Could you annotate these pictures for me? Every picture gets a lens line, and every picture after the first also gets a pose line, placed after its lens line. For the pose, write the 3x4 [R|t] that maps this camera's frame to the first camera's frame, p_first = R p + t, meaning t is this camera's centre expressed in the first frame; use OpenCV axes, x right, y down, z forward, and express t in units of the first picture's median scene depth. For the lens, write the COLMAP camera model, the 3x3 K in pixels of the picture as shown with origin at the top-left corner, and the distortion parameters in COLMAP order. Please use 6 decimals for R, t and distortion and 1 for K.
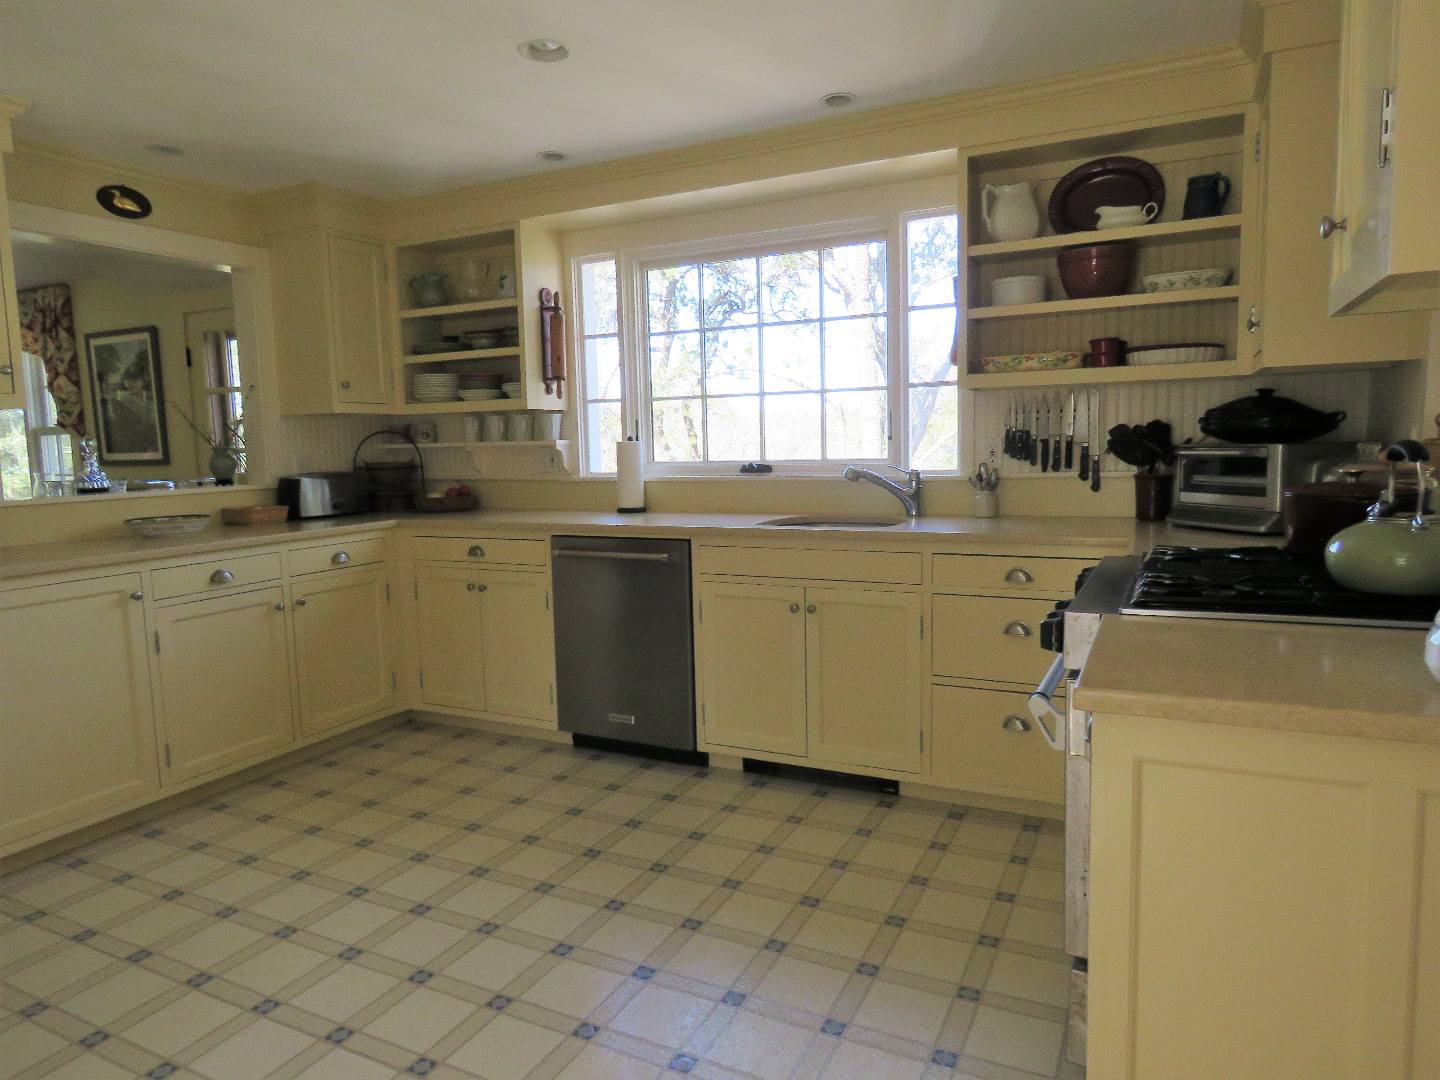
lens RADIAL K [[916.9, 0, 718.7], [0, 916.9, 544.0], [0, 0, 1]] dist [-0.009454, 0.002338]
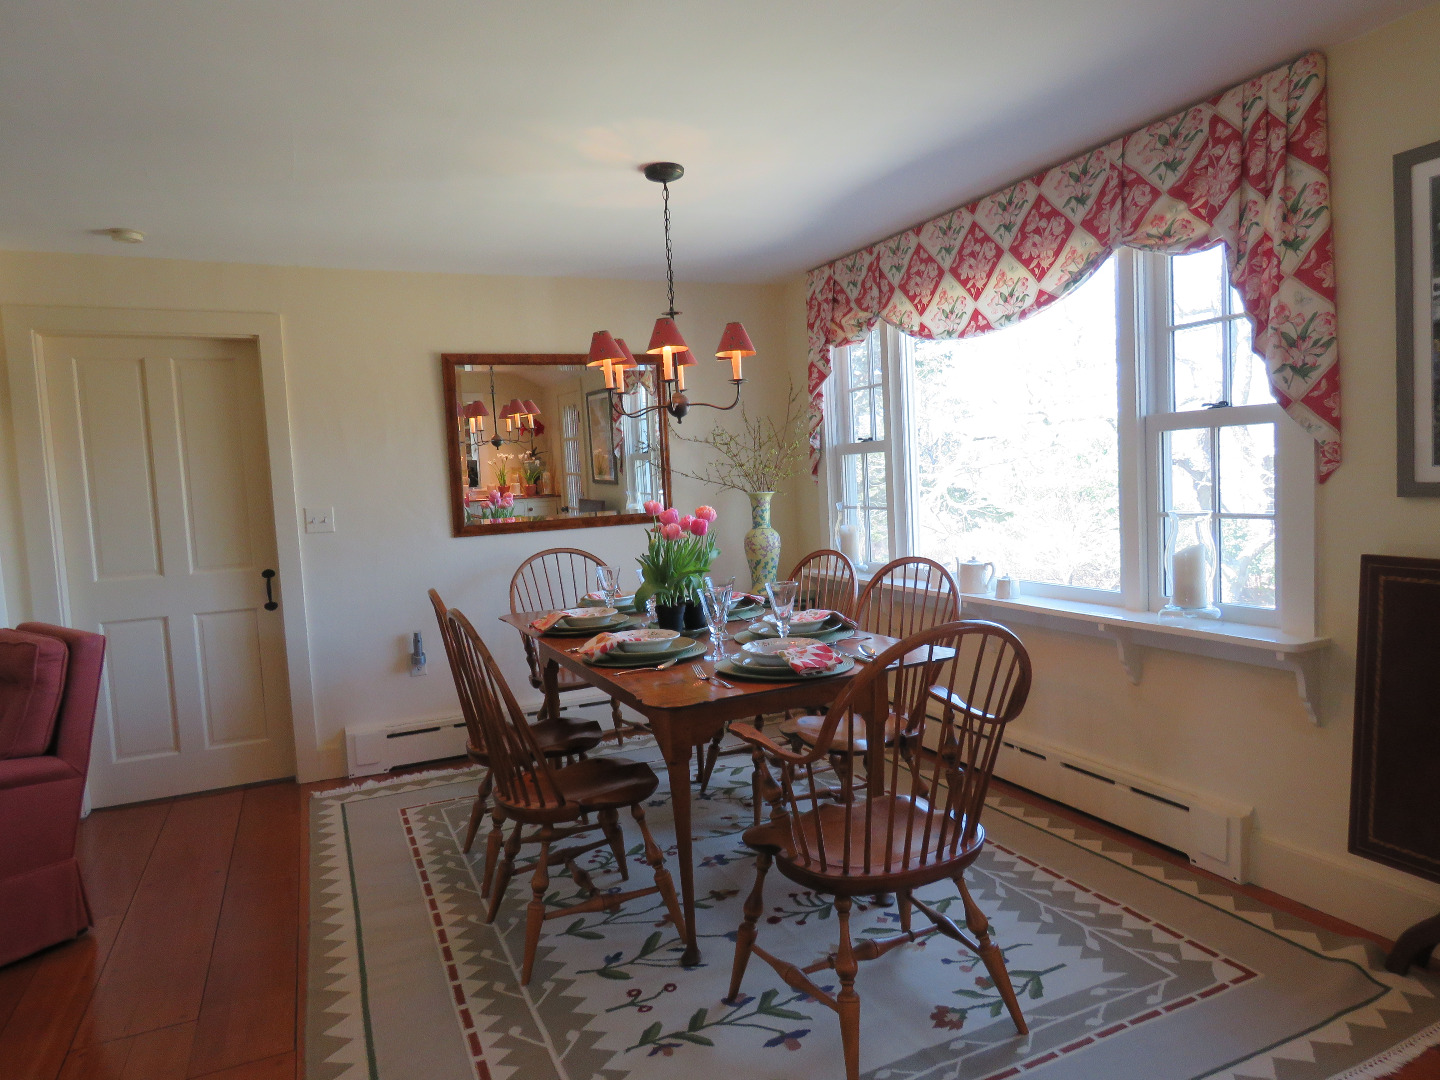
lens RADIAL K [[916.9, 0, 718.7], [0, 916.9, 544.0], [0, 0, 1]] dist [-0.009454, 0.002338]
pose [[0.779255, 0.029999, -0.625989, -1.111880], [-0.038226, 0.999269, 0.000303, -0.092401], [0.625540, 0.023693, 0.779832, 0.871438]]
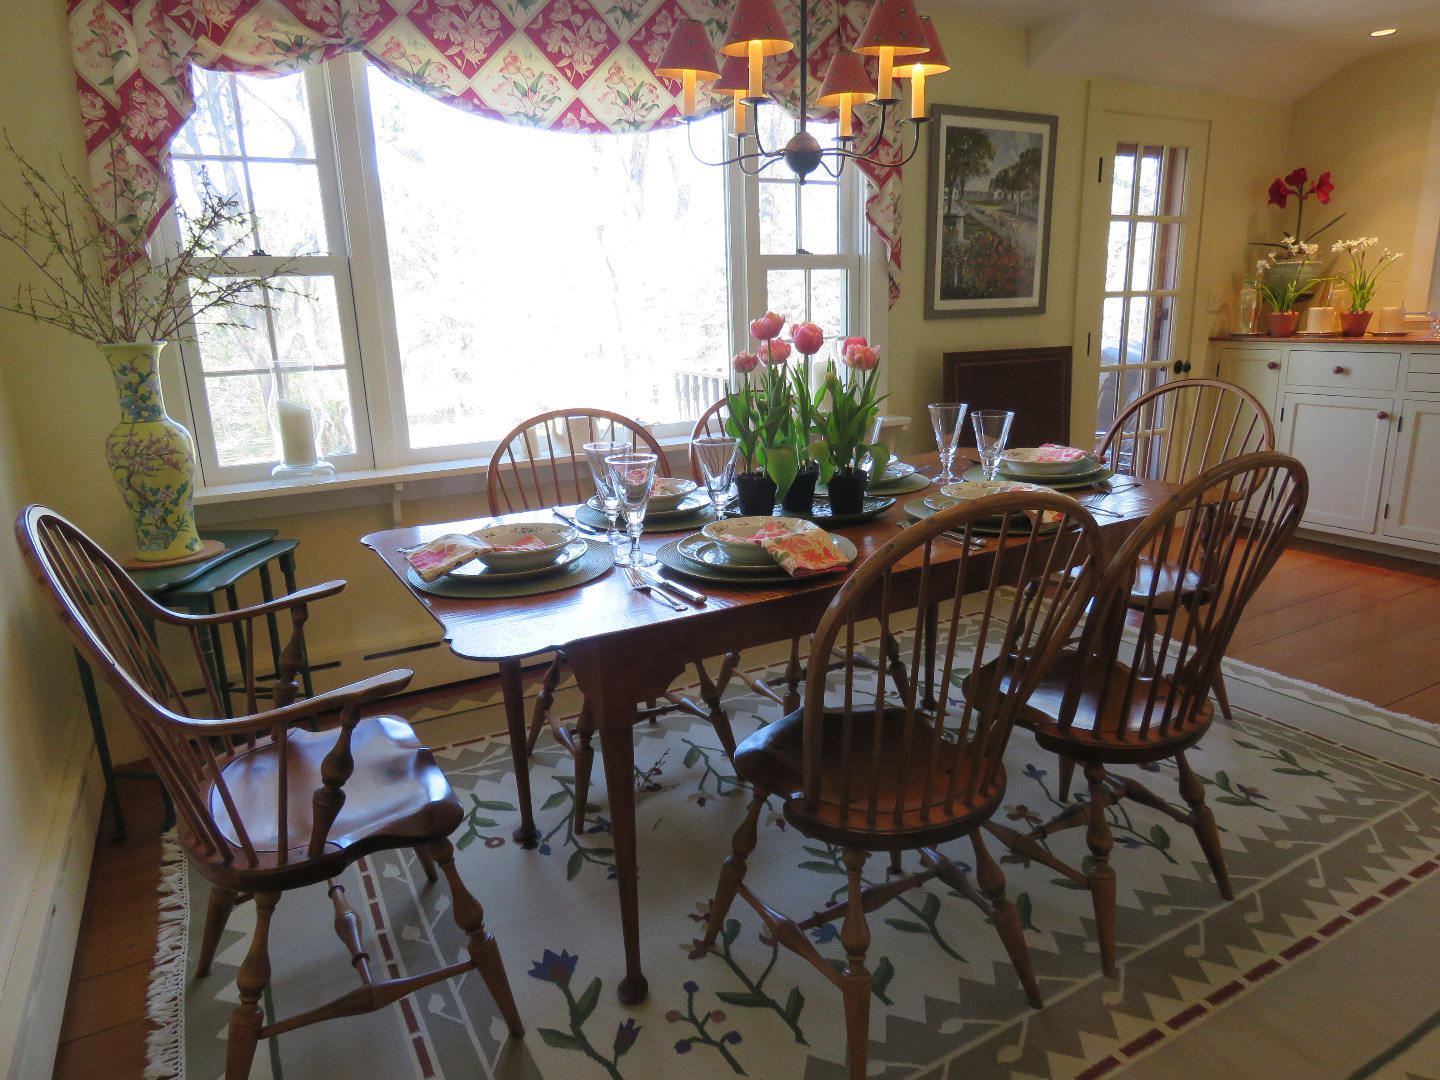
lens RADIAL K [[916.9, 0, 718.7], [0, 916.9, 544.0], [0, 0, 1]] dist [-0.009454, 0.002338]
pose [[0.559567, -0.206528, 0.802640, -2.221913], [0.112114, 0.978414, 0.173596, -0.099985], [-0.821167, -0.007152, 0.570643, 1.263272]]
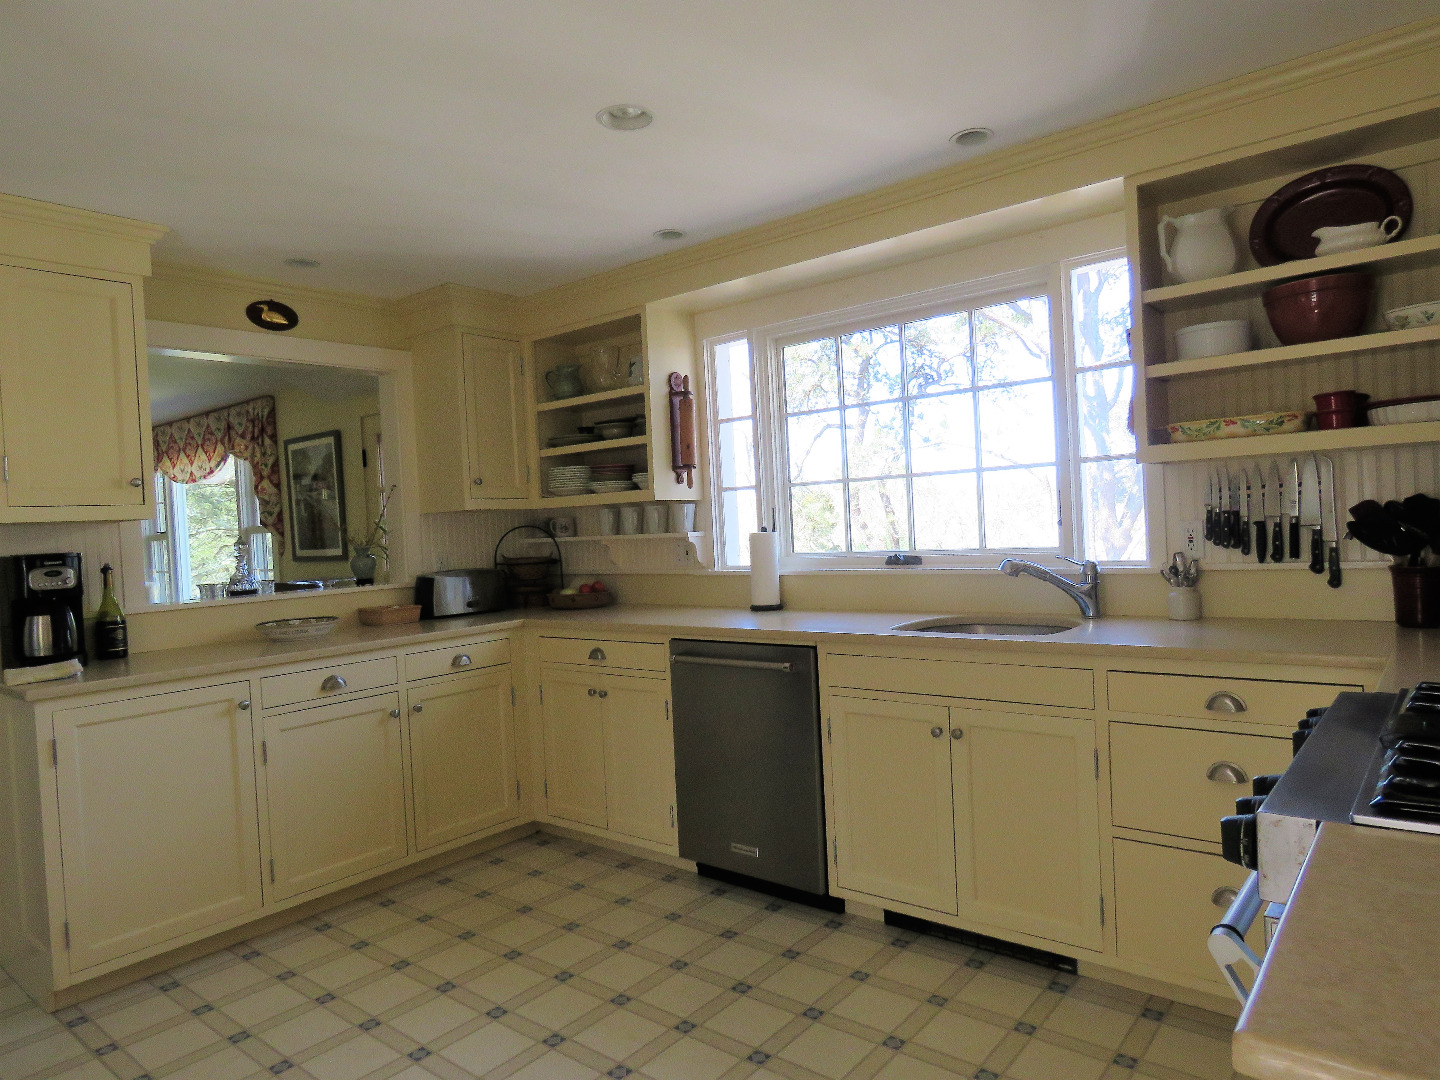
lens RADIAL K [[916.9, 0, 718.7], [0, 916.9, 544.0], [0, 0, 1]] dist [-0.009454, 0.002338]
pose [[0.975111, -0.020018, -0.220810, 0.069185], [0.001635, 0.996538, -0.083125, -0.028272], [0.221709, 0.080695, 0.971768, 0.122110]]
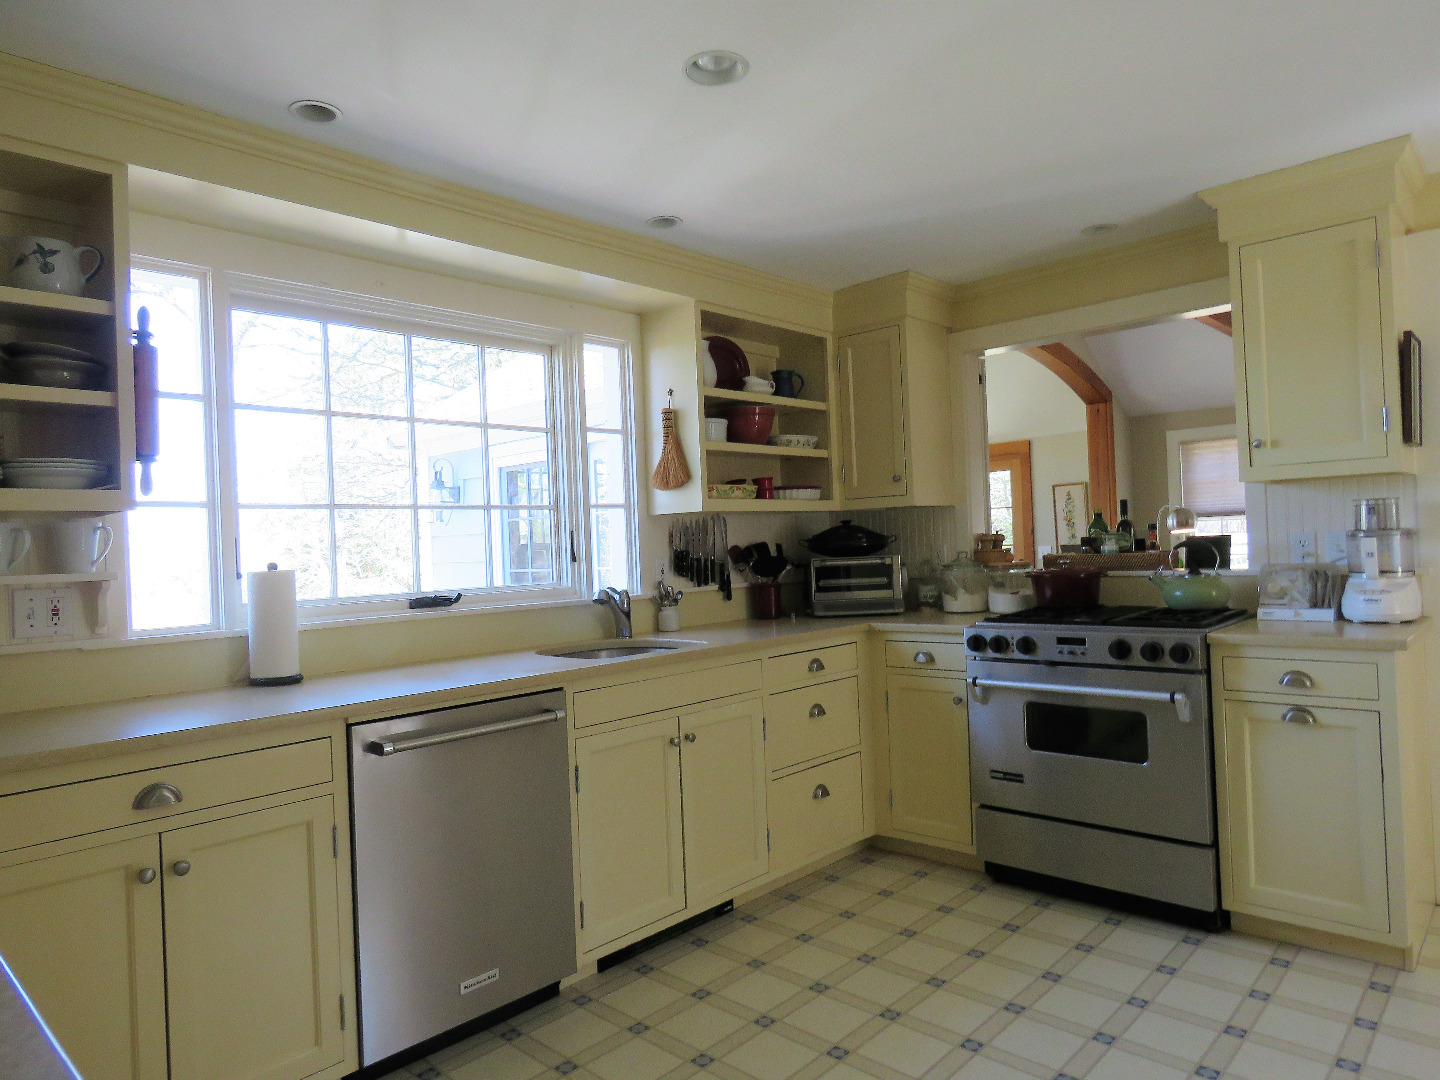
lens RADIAL K [[916.9, 0, 718.7], [0, 916.9, 544.0], [0, 0, 1]] dist [-0.009454, 0.002338]
pose [[0.282031, 0.016356, 0.959266, -0.698084], [0.142638, 0.988028, -0.058783, -0.056928], [-0.948743, 0.153407, 0.276321, 0.614576]]
